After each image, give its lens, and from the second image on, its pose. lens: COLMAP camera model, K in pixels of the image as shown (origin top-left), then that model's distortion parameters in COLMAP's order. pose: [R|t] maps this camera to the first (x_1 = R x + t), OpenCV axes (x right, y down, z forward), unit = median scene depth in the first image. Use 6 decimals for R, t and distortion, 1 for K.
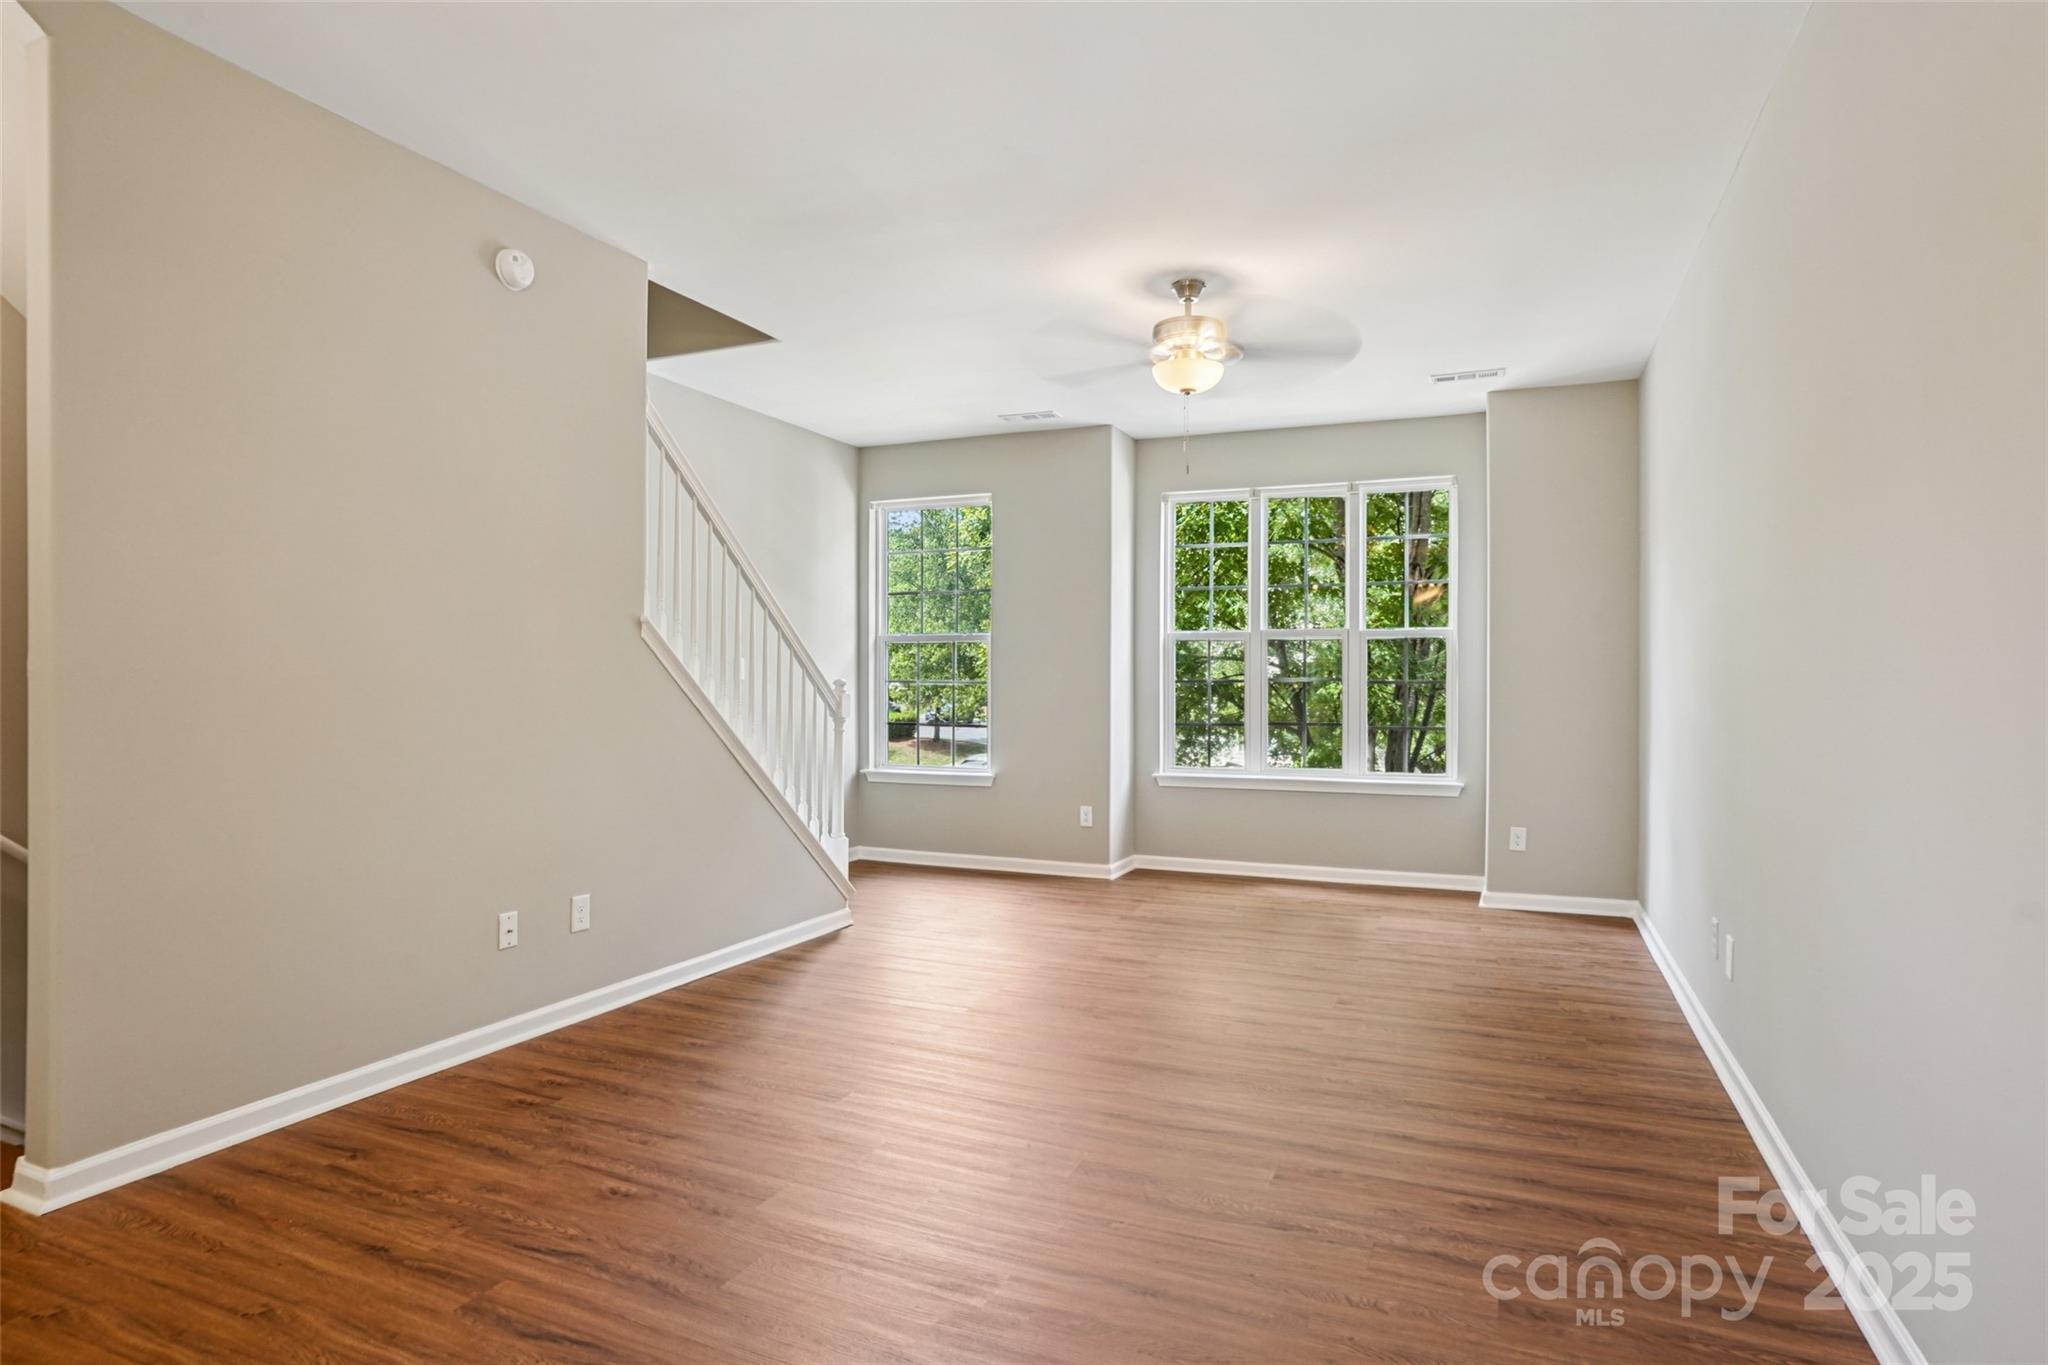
lens RADIAL K [[1103.6, 0, 1036.5], [0, 1103.6, 680.7], [0, 0, 1]] dist [-0.072263, 0.043846]
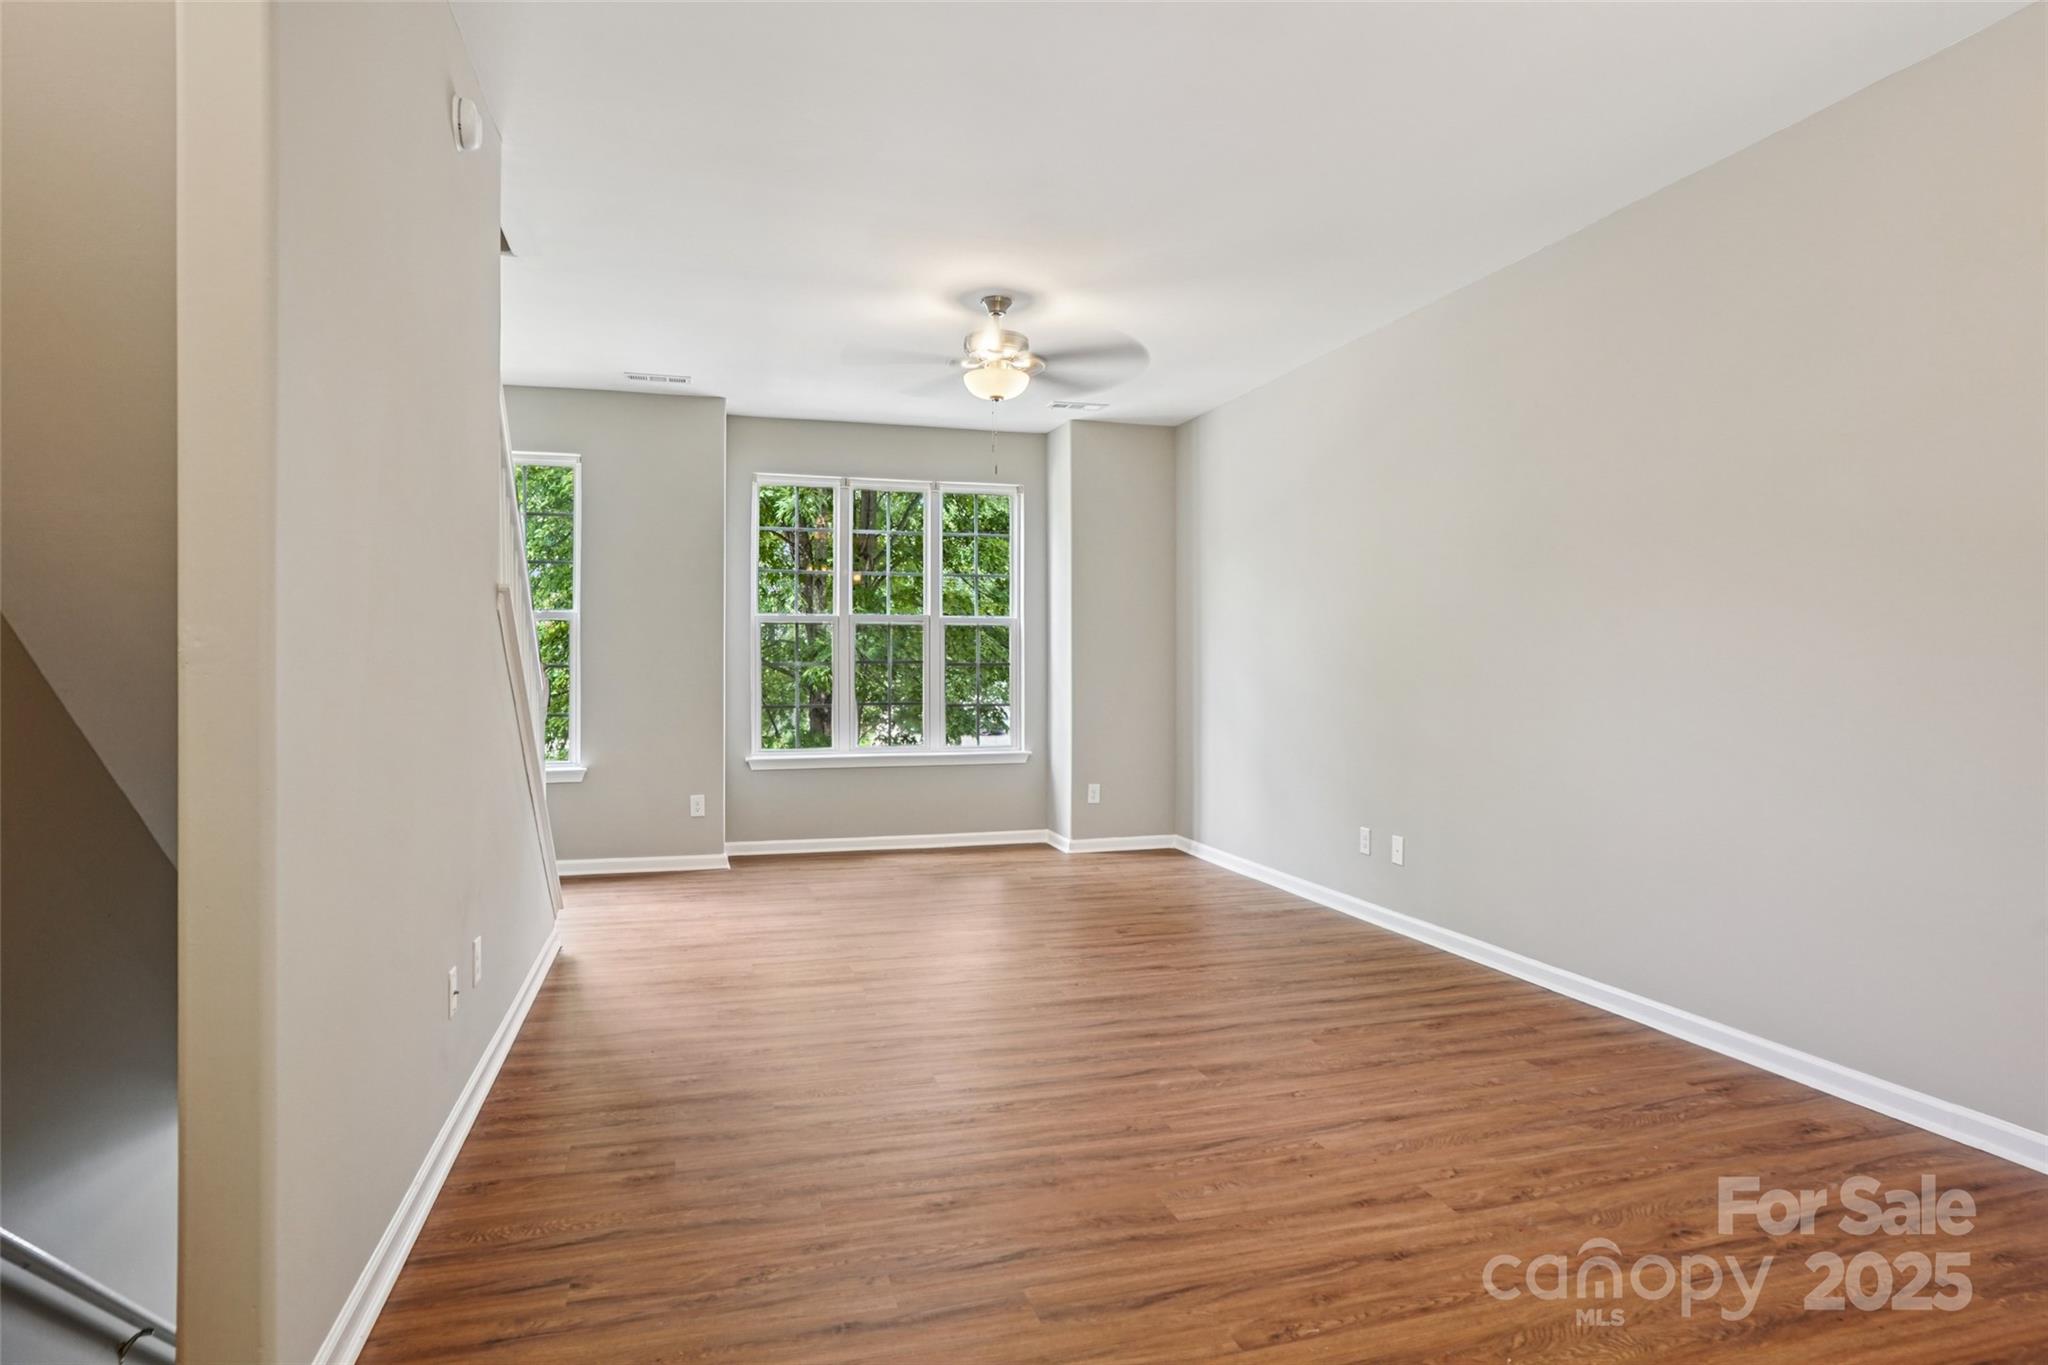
lens RADIAL K [[1121.6, 0, 1031.8], [0, 1121.6, 677.7], [0, 0, 1]] dist [-0.078490, 0.044770]
pose [[0.761318, -0.008028, 0.648329, -0.673077], [-0.000672, 0.999913, 0.013171, -0.000471], [-0.648378, -0.010463, 0.761247, 0.152669]]
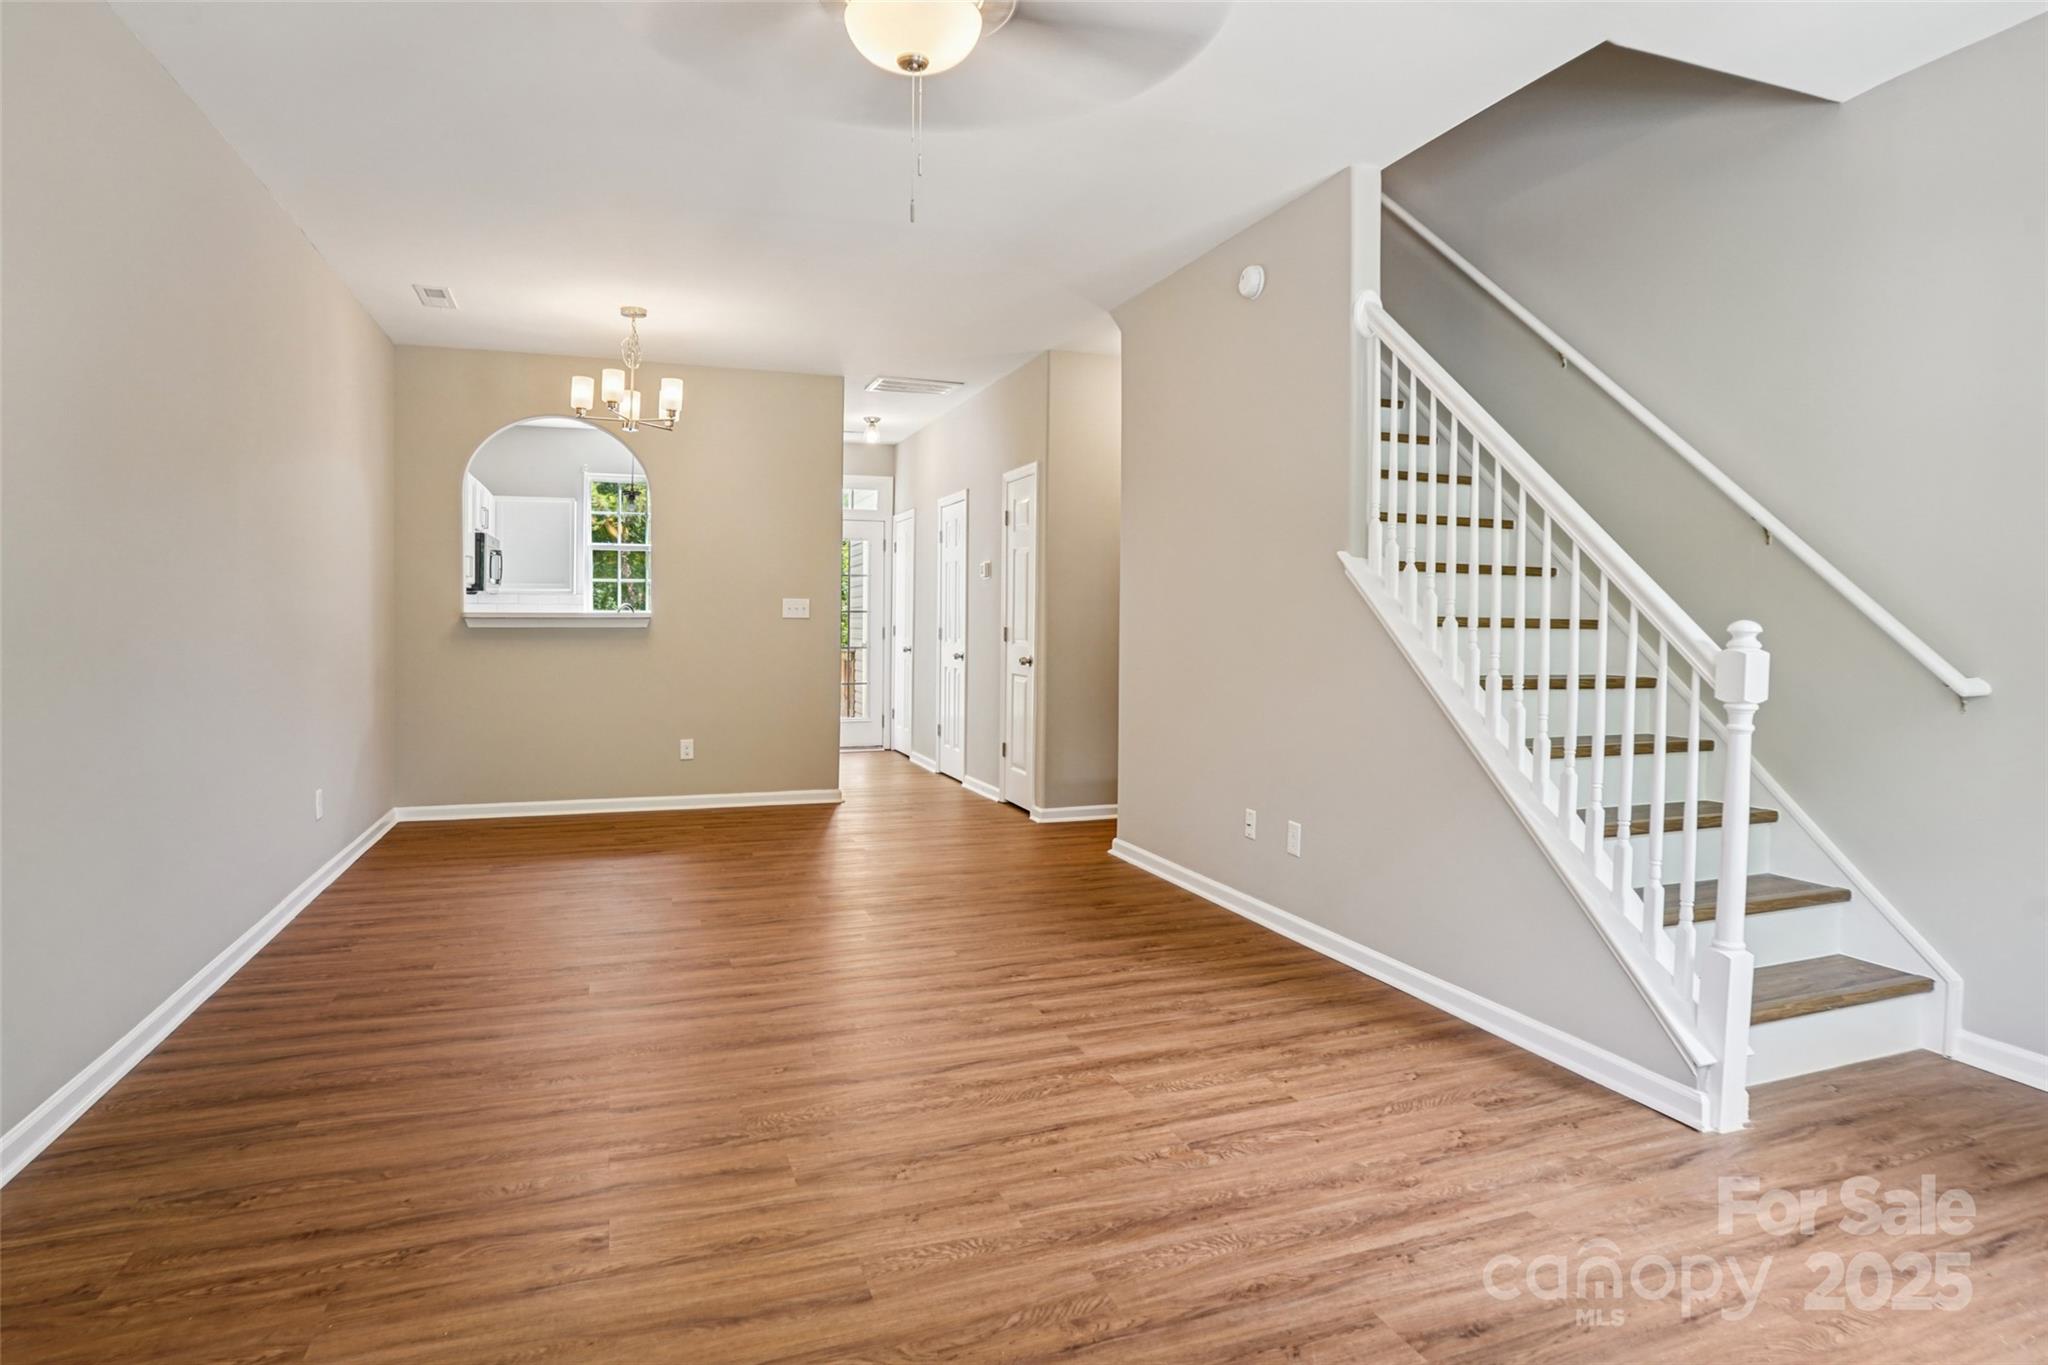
lens RADIAL K [[1092.8, 0, 994.4], [0, 1092.8, 648.7], [0, 0, 1]] dist [-0.071753, 0.039100]
pose [[-0.739661, 0.013222, -0.672850, 0.540183], [-0.005644, 0.999650, 0.025848, 0.005286], [0.672956, 0.022916, -0.739327, 1.698160]]
